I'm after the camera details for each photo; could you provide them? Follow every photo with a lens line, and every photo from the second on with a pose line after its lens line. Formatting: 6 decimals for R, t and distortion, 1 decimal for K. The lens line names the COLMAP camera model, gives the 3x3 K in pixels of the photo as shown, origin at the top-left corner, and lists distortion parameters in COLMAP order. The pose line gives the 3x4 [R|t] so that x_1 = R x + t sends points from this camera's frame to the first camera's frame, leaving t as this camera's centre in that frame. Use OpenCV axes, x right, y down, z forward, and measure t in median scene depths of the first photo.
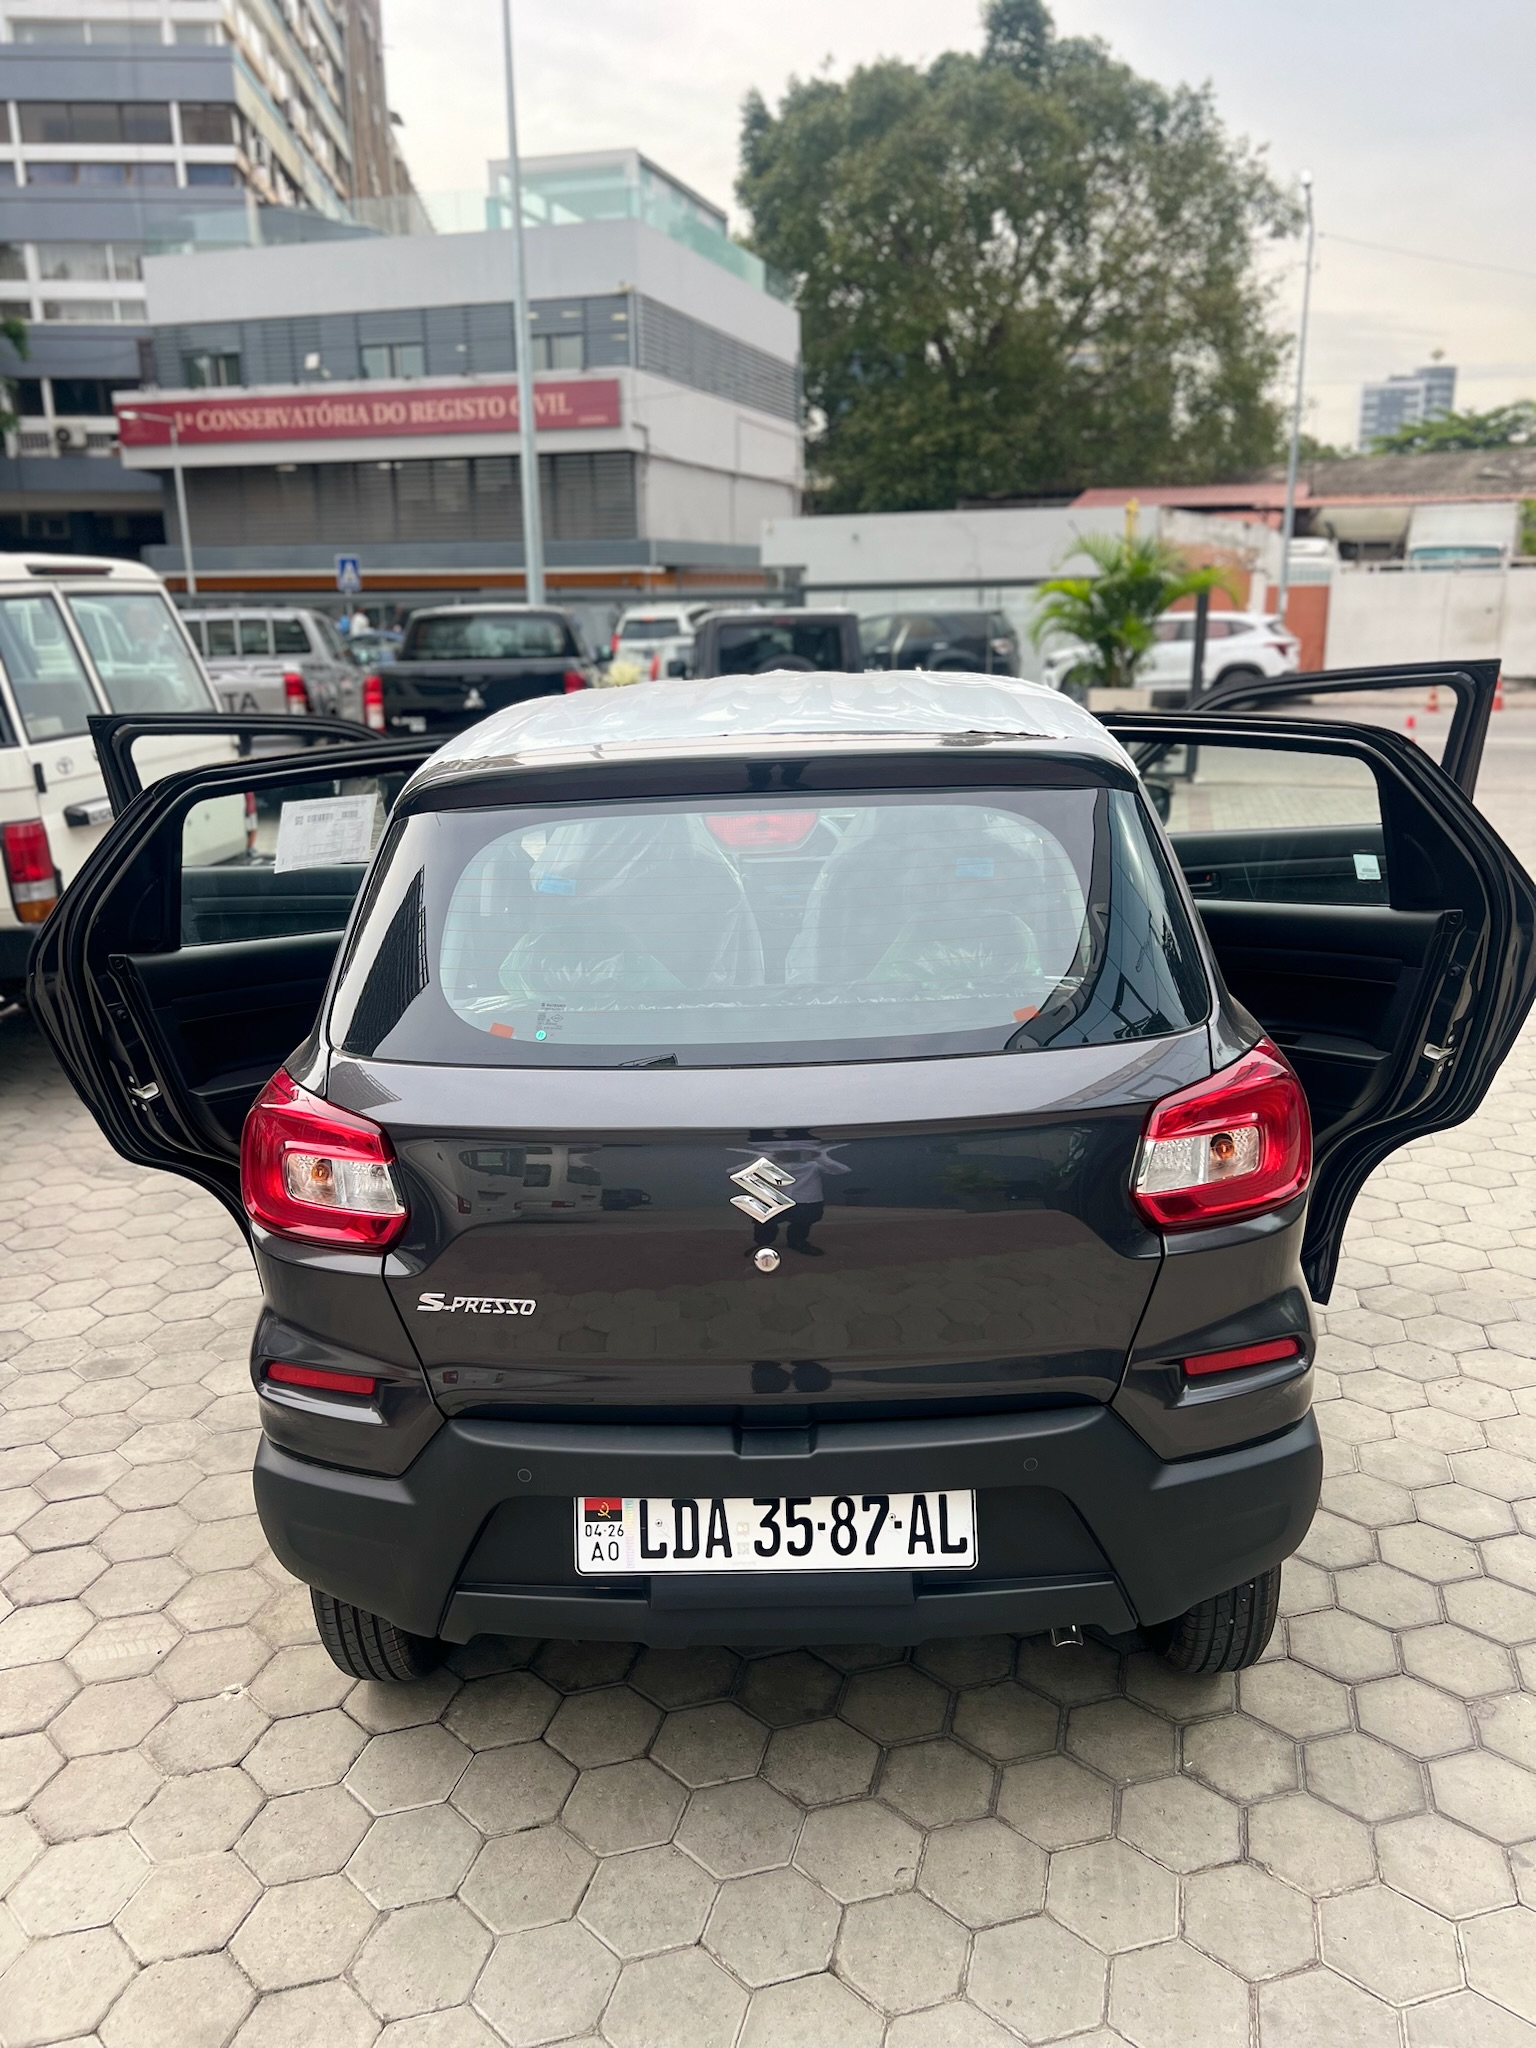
lens RADIAL K [[1540.7, 0, 768.0], [0, 1540.7, 1024.0], [0, 0, 1]] dist [0.014602, 0.006123]
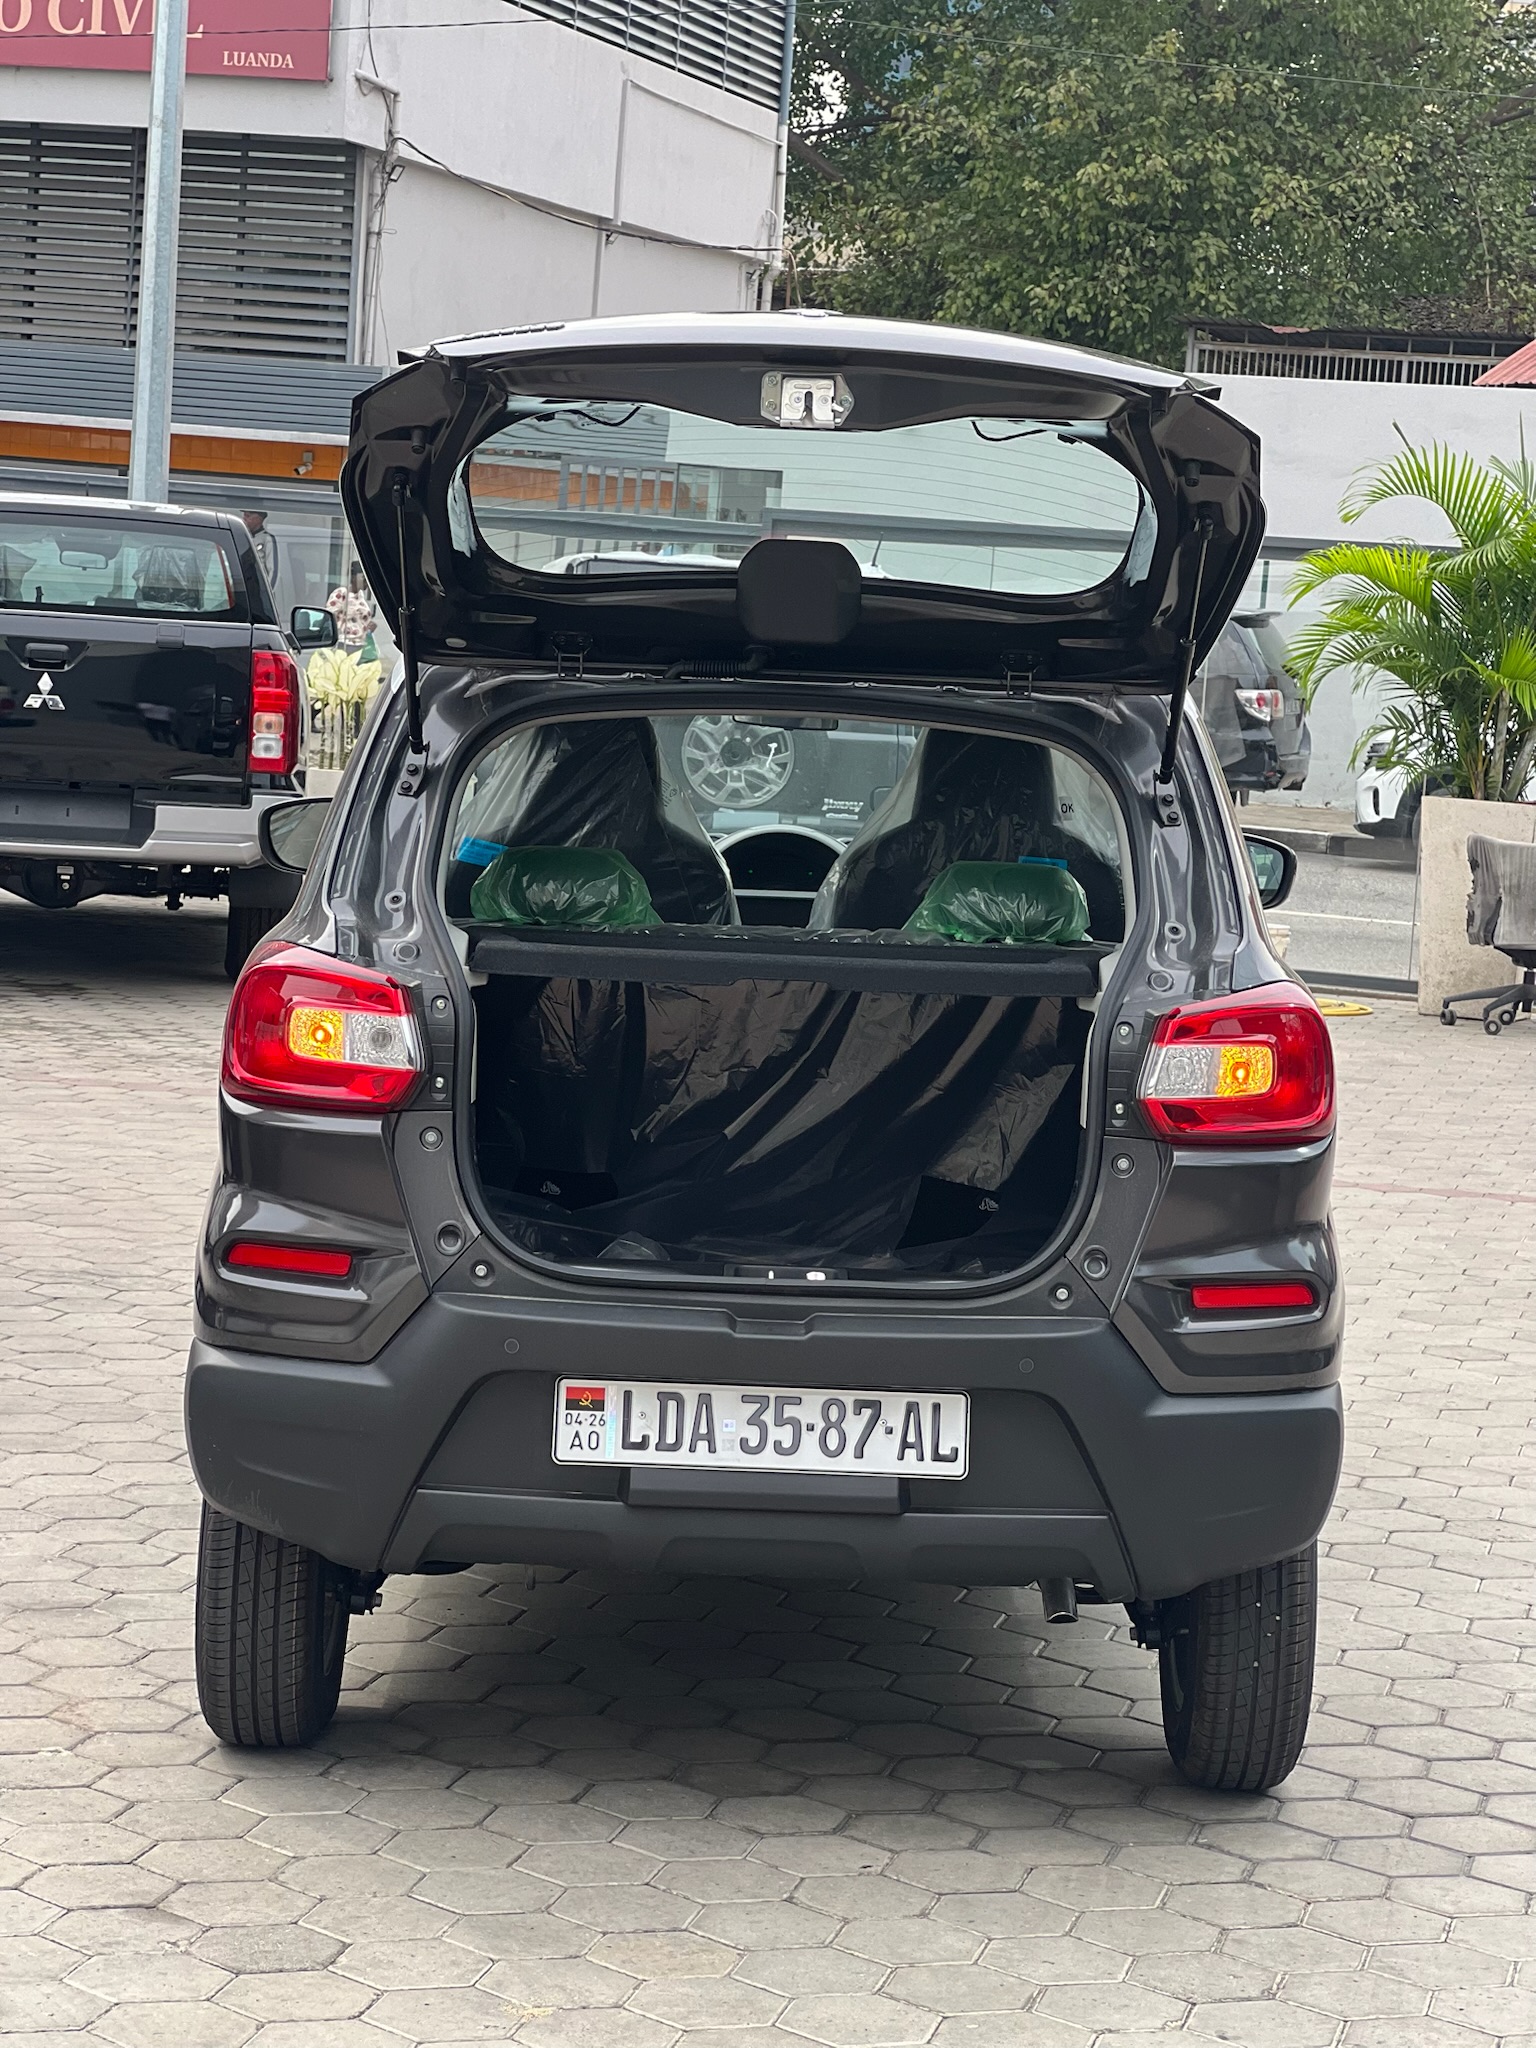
lens RADIAL K [[4491.9, 0, 817.7], [0, 4491.9, 1019.0], [0, 0, 1]] dist [0.117672, 0.630622]
pose [[0.996030, 0.077127, 0.044448, -0.014247], [-0.068676, 0.983465, -0.167574, 0.073251], [-0.056638, 0.163856, 0.984857, -0.244957]]
